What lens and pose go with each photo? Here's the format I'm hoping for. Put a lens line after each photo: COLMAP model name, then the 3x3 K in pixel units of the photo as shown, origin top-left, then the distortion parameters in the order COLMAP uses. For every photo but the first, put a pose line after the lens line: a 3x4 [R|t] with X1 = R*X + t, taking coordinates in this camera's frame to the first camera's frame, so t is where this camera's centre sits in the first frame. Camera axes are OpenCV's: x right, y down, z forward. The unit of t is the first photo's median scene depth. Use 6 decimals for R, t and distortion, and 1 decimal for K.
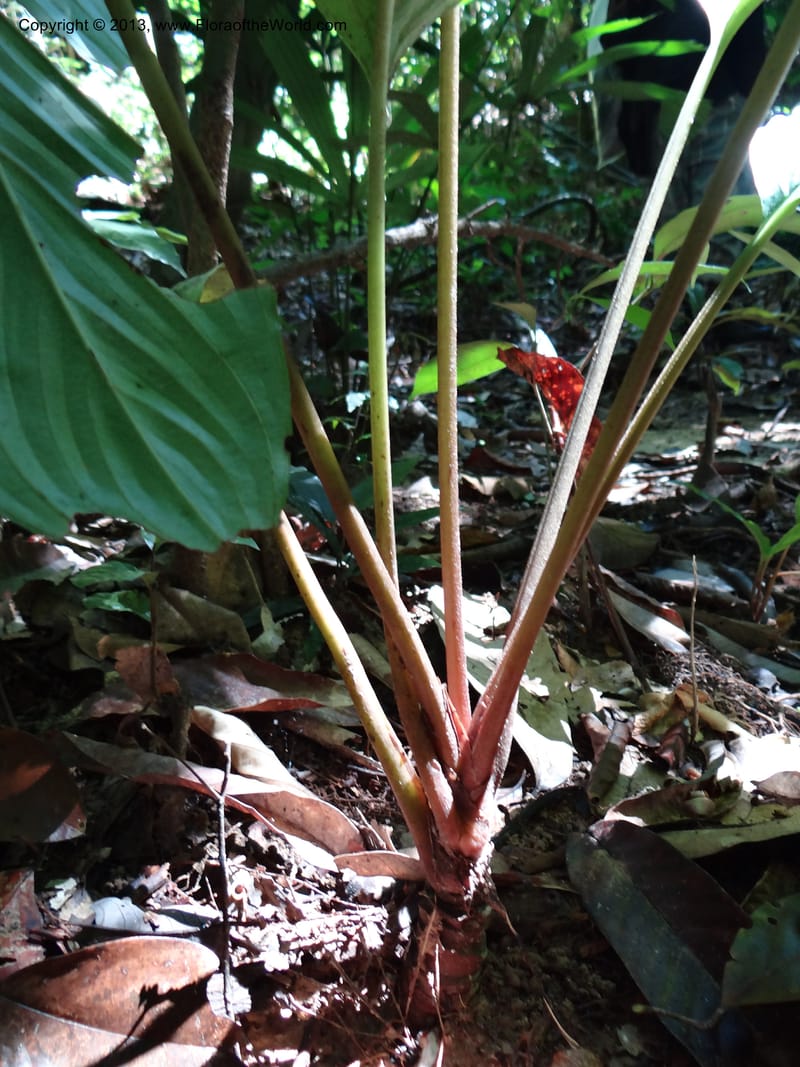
lens RADIAL K [[841.8, 0, 400.0], [0, 841.8, 533.5], [0, 0, 1]] dist [-0.002488, -0.003300]
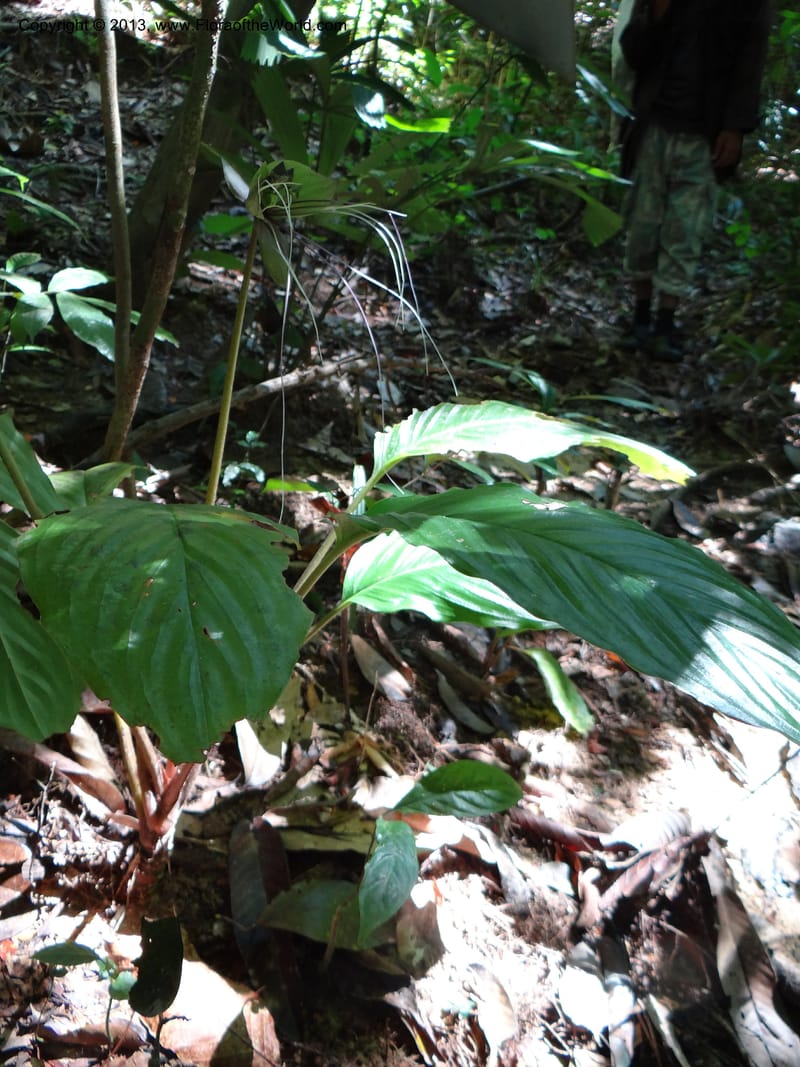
lens RADIAL K [[833.5, 0, 400.0], [0, 833.5, 533.5], [0, 0, 1]] dist [0.004039, -0.000071]
pose [[0.968357, 0.237541, 0.076543, 0.248220], [-0.246098, 0.959841, 0.134688, -0.585572], [-0.041476, -0.149263, 0.987927, -0.745994]]
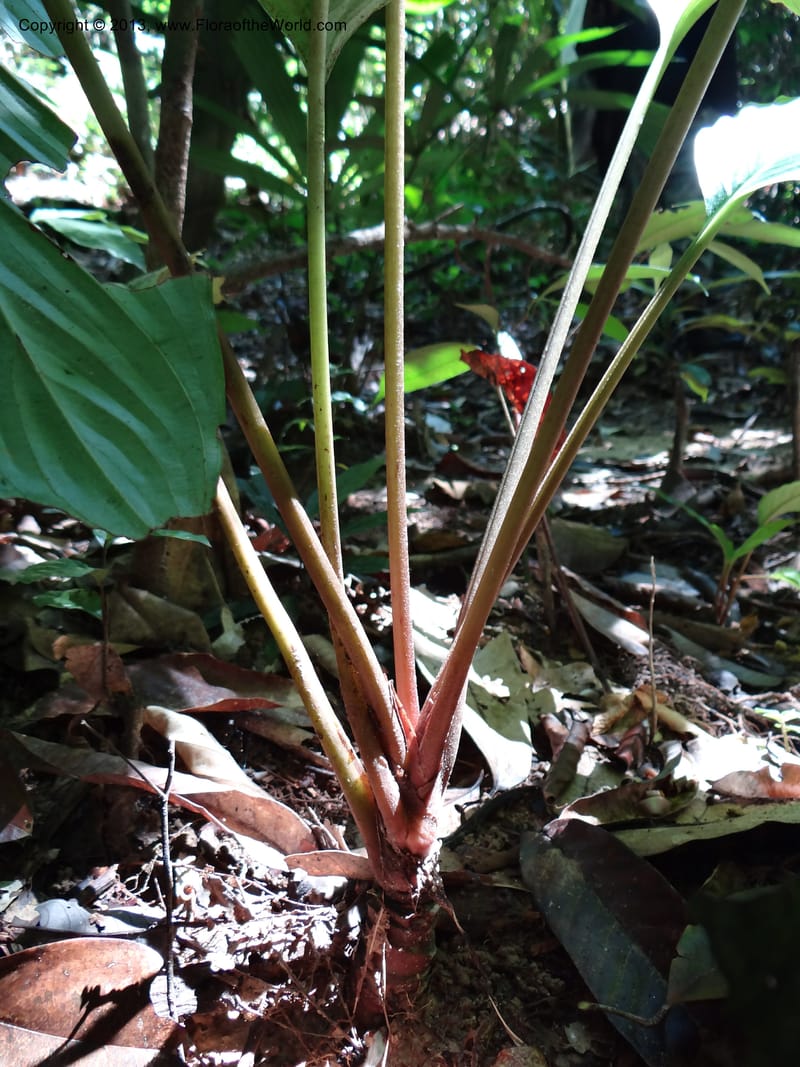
lens RADIAL K [[841.8, 0, 400.0], [0, 841.8, 533.5], [0, 0, 1]] dist [-0.002488, -0.003300]
pose [[0.999672, 0.004172, 0.025266, 0.026709], [-0.003964, 0.999958, -0.008261, 0.009856], [-0.025299, 0.008158, 0.999647, 0.001964]]
